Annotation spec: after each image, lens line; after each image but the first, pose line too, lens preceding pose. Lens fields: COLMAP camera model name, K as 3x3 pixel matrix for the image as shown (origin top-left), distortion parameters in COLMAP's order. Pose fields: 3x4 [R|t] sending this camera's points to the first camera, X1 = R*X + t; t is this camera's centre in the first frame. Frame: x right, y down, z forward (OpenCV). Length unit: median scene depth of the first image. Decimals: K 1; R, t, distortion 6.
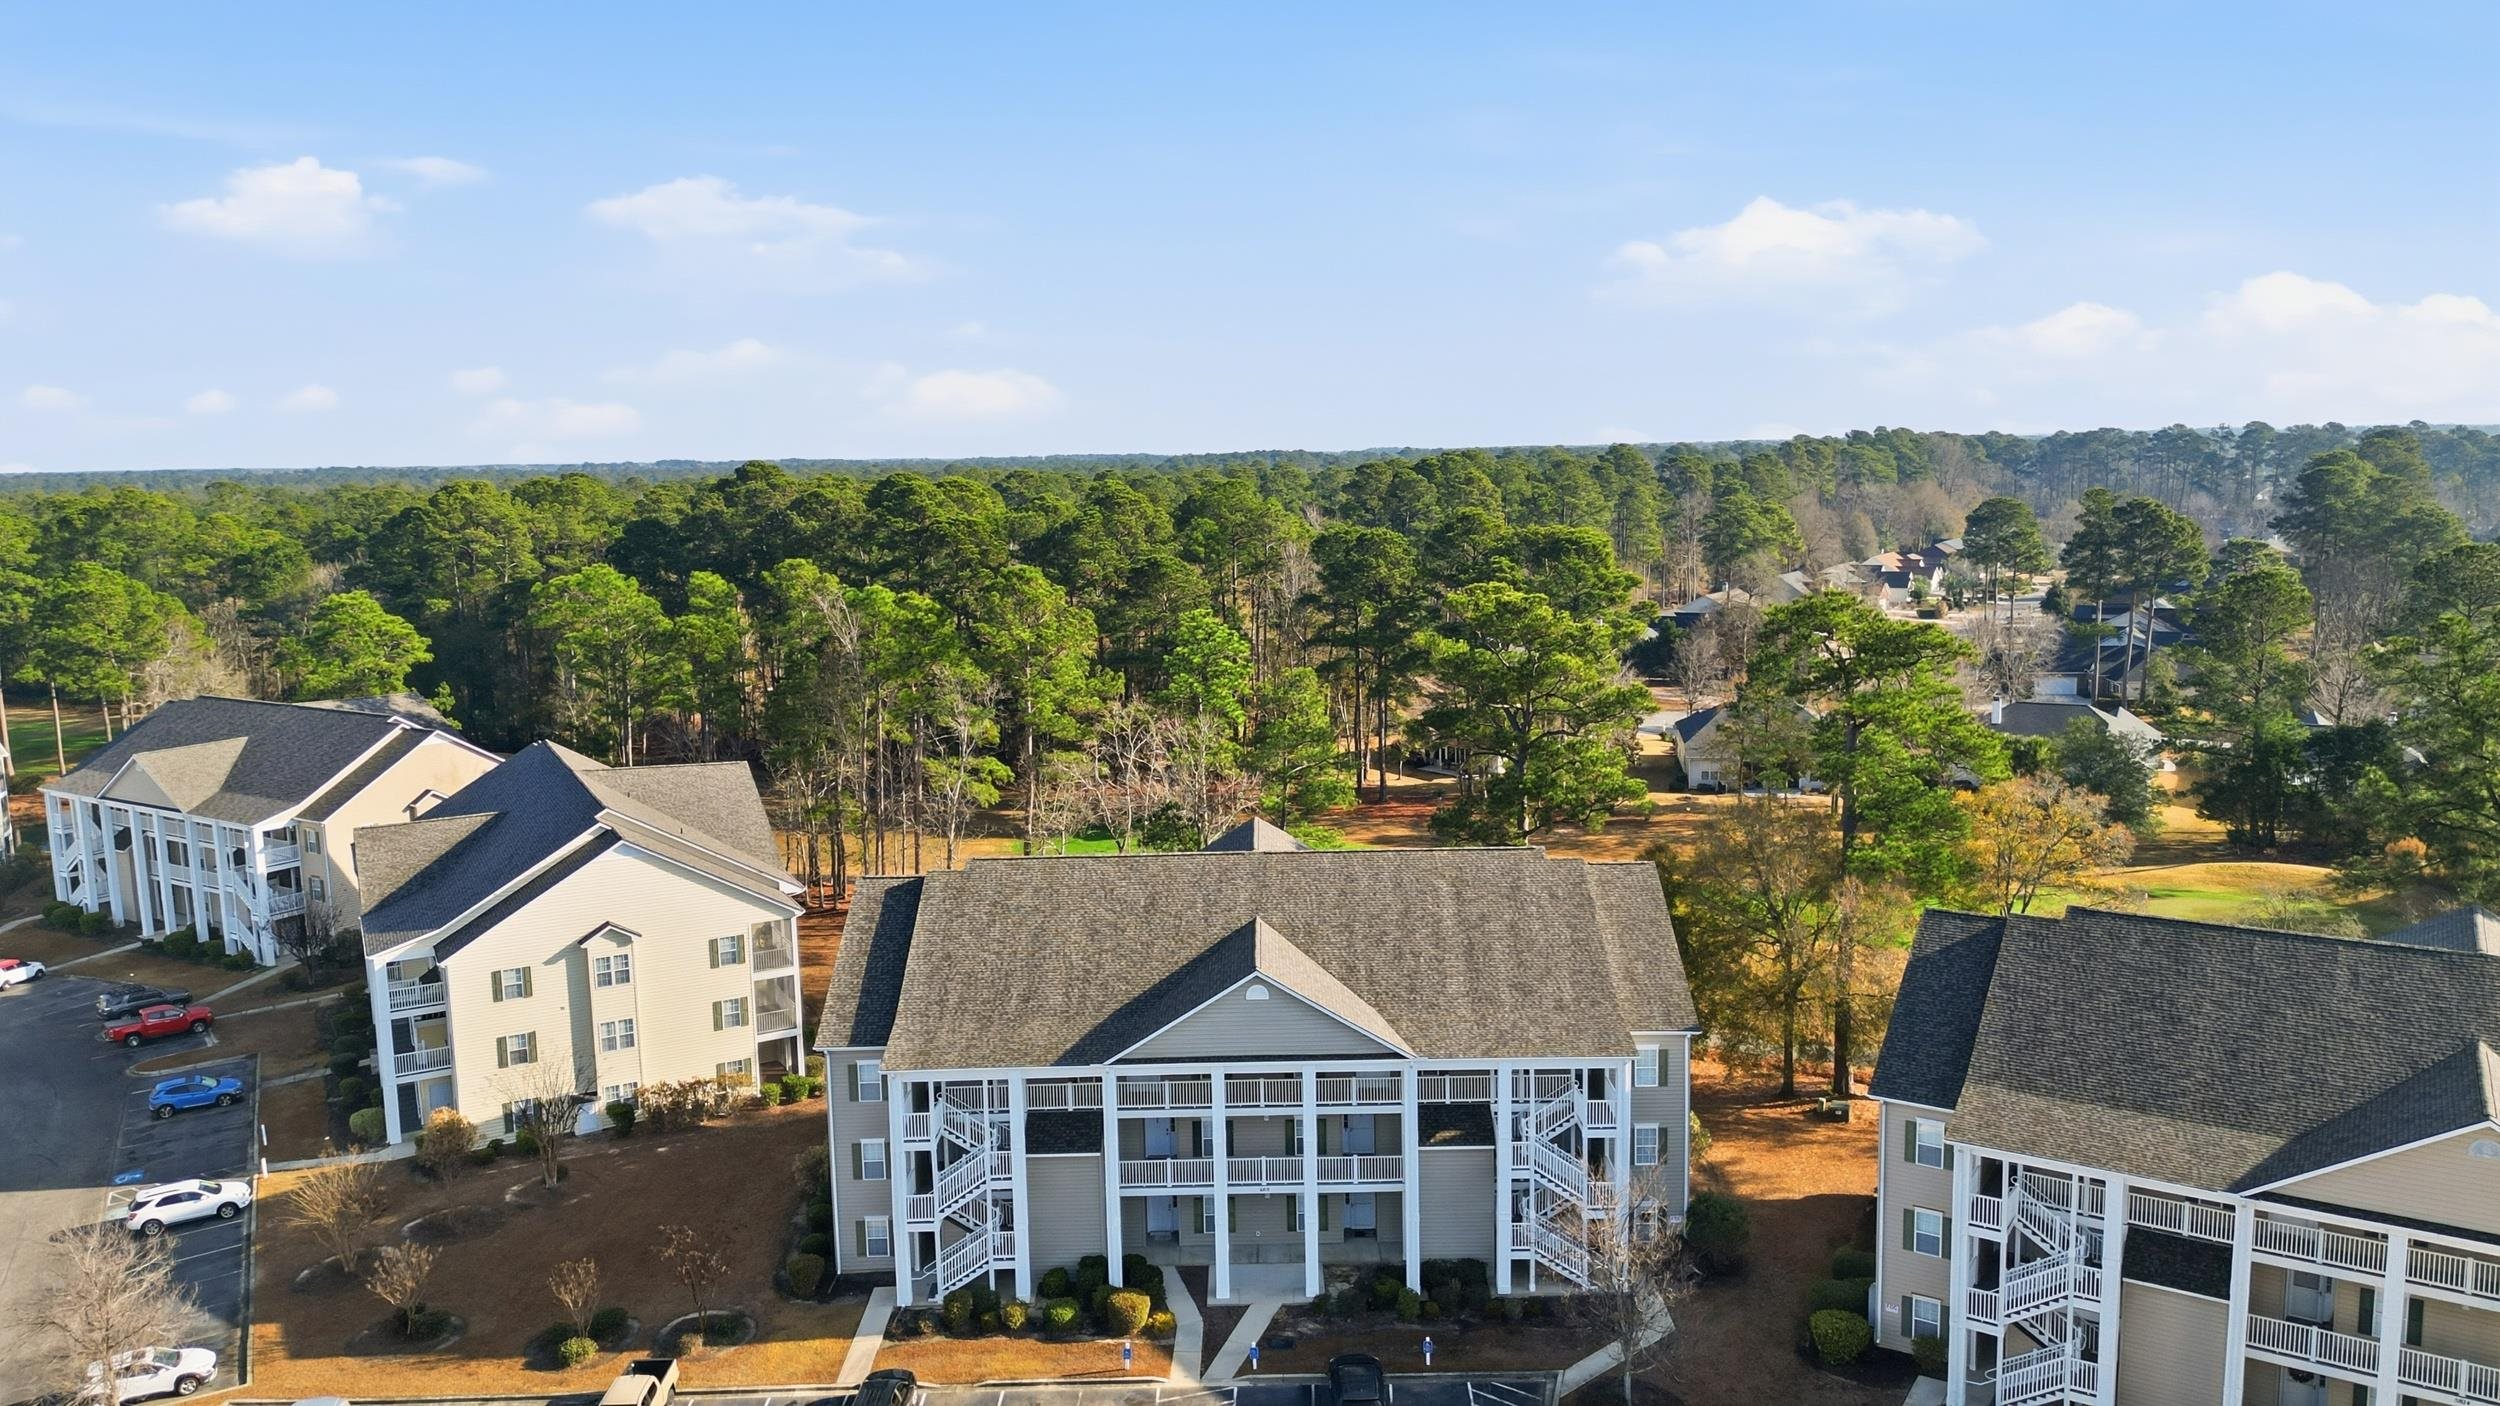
lens RADIAL K [[1747.0, 0, 1251.6], [0, 1747.0, 703.7], [0, 0, 1]] dist [0.004575, -0.000293]
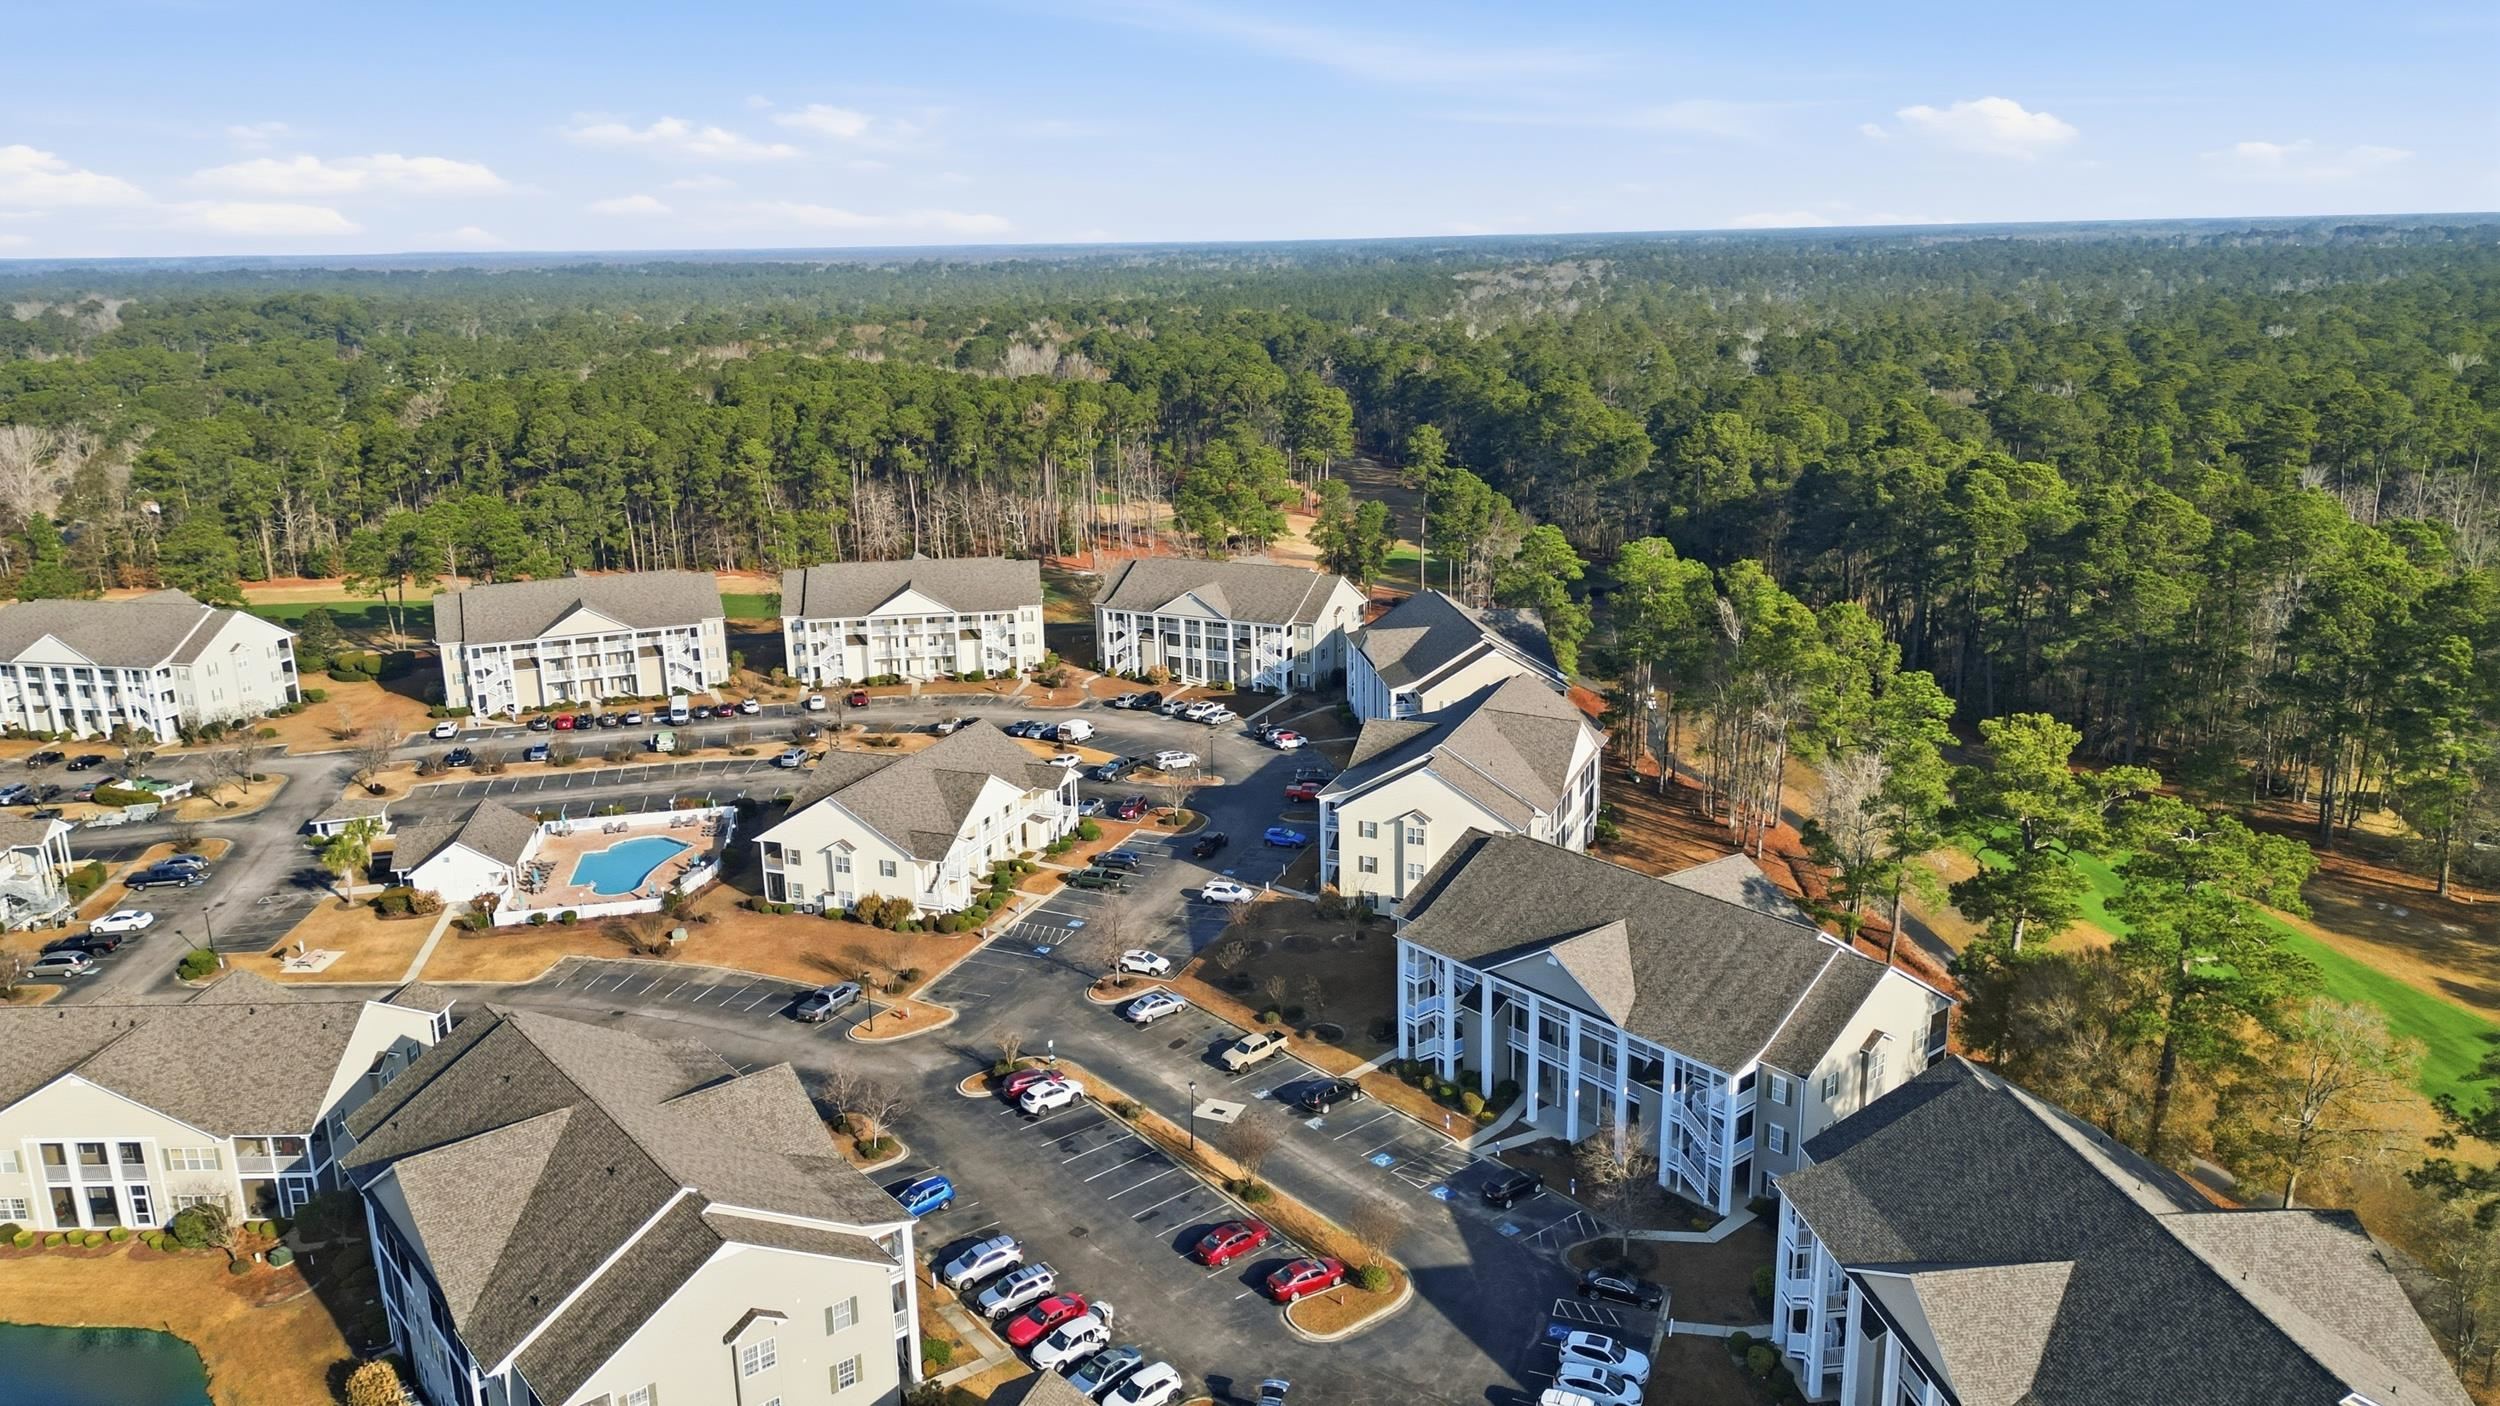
lens RADIAL K [[1747.0, 0, 1251.4], [0, 1747.0, 703.5], [0, 0, 1]] dist [0.004575, -0.000293]
pose [[0.615089, 0.207381, -0.760696, 0.873220], [-0.092642, 0.977116, 0.191472, -0.310434], [0.782996, -0.047300, 0.620226, -0.232813]]
